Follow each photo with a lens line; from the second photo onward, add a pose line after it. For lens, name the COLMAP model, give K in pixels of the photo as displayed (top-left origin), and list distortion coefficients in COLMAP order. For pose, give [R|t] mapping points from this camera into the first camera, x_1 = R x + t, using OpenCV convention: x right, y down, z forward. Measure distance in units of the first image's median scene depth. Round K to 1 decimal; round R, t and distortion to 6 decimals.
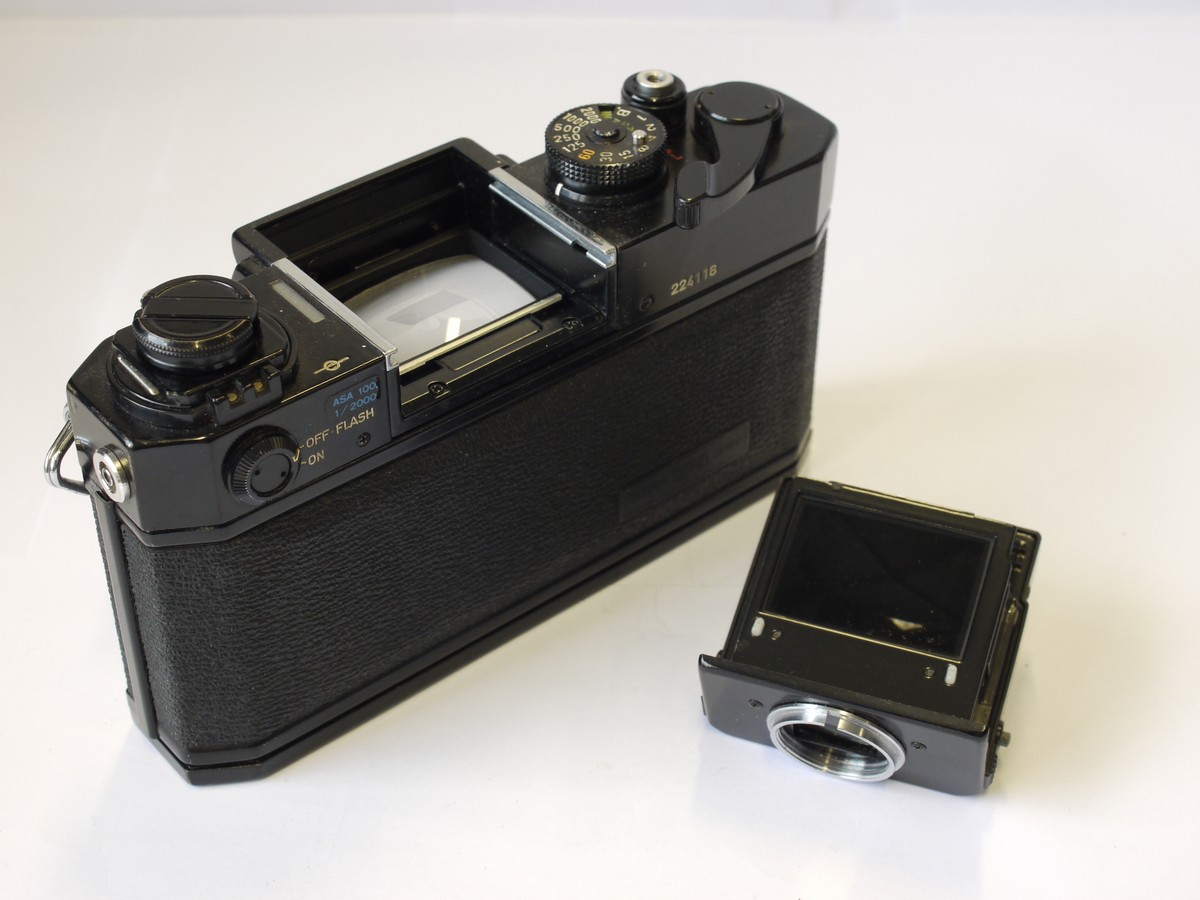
lens RADIAL K [[2094.8, 0, 600.0], [0, 2094.8, 450.0], [0, 0, 1]] dist [-0.184601, 0.037951]
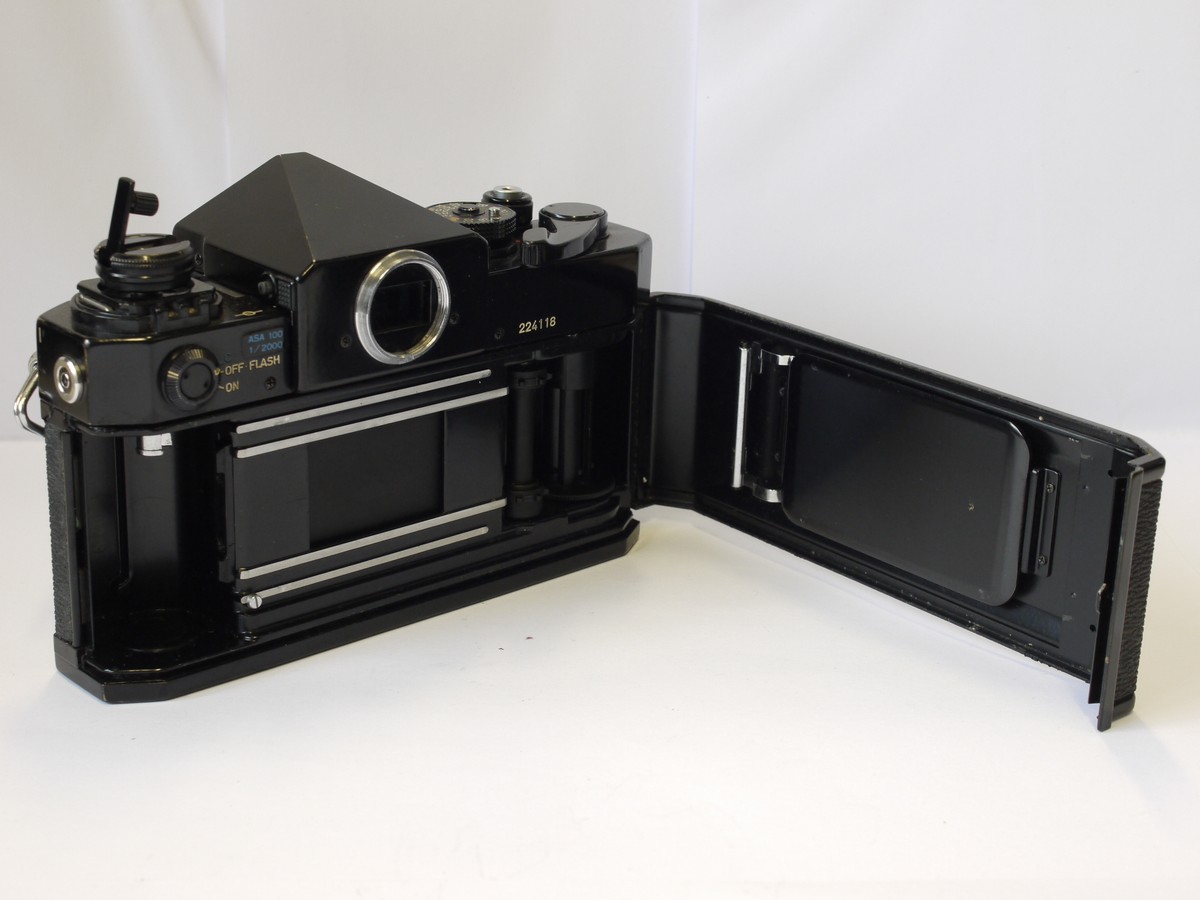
lens RADIAL K [[2094.8, 0, 600.0], [0, 2094.8, 450.0], [0, 0, 1]] dist [-0.184601, 0.037951]
pose [[0.998294, 0.010611, 0.057410, 0.012592], [0.009654, 0.939804, -0.341579, 0.466802], [-0.057579, 0.341550, 0.938098, -0.168559]]
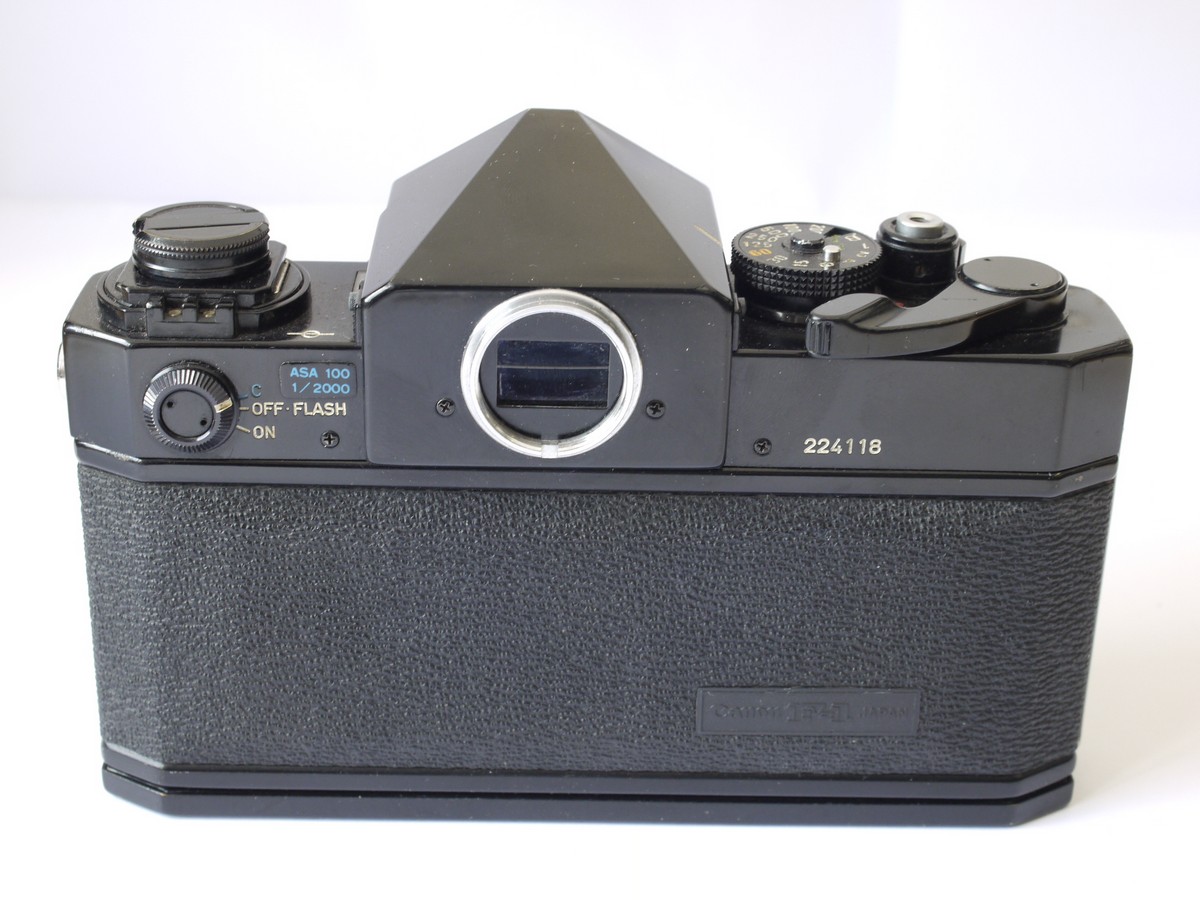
lens RADIAL K [[2094.8, 0, 600.0], [0, 2094.8, 450.0], [0, 0, 1]] dist [-0.184601, 0.037951]
pose [[0.786993, 0.272712, -0.553417, 0.455322], [-0.410008, 0.901452, -0.138841, 0.073474], [0.461016, 0.336172, 0.821250, 0.354884]]
